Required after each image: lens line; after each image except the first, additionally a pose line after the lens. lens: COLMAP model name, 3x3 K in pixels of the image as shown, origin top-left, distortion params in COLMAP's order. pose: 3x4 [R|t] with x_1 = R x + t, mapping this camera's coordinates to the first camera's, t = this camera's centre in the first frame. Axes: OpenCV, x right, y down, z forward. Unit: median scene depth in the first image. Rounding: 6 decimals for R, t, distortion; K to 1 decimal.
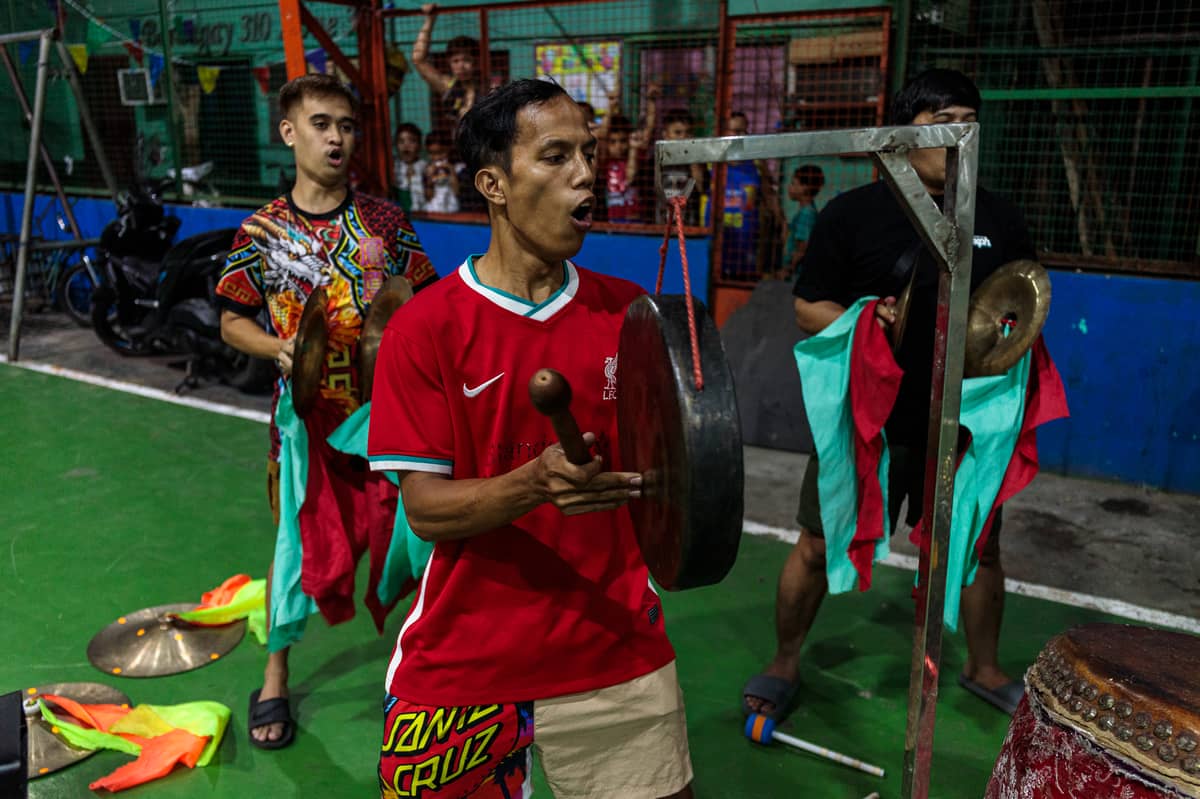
lens RADIAL K [[945.5, 0, 600.0], [0, 945.5, 399.5], [0, 0, 1]] dist [-0.002897, -0.098208]
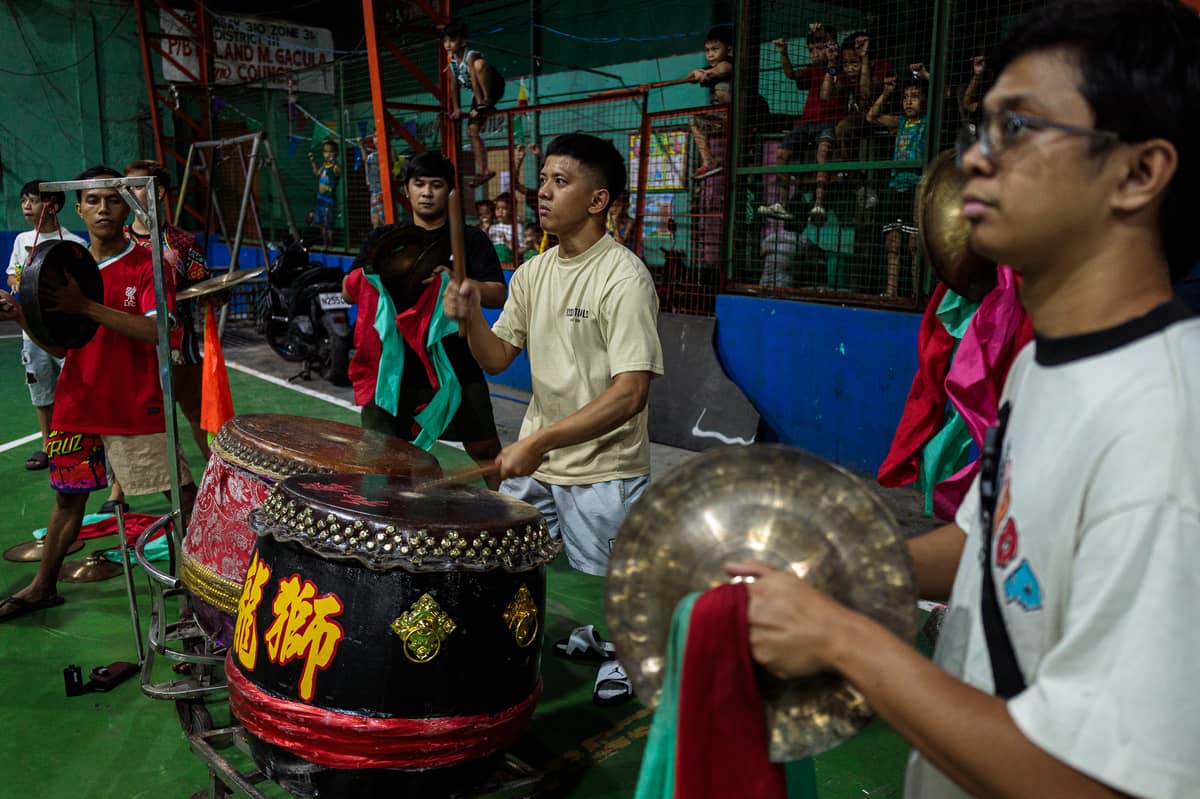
lens RADIAL K [[992.9, 0, 615.6], [0, 992.9, 377.5], [0, 0, 1]] dist [0.001540, -0.001605]
pose [[0.937078, 0.053361, -0.345019, 0.431518], [-0.090946, 0.991440, -0.093673, 0.067759], [0.337068, 0.119157, 0.933910, -0.199239]]
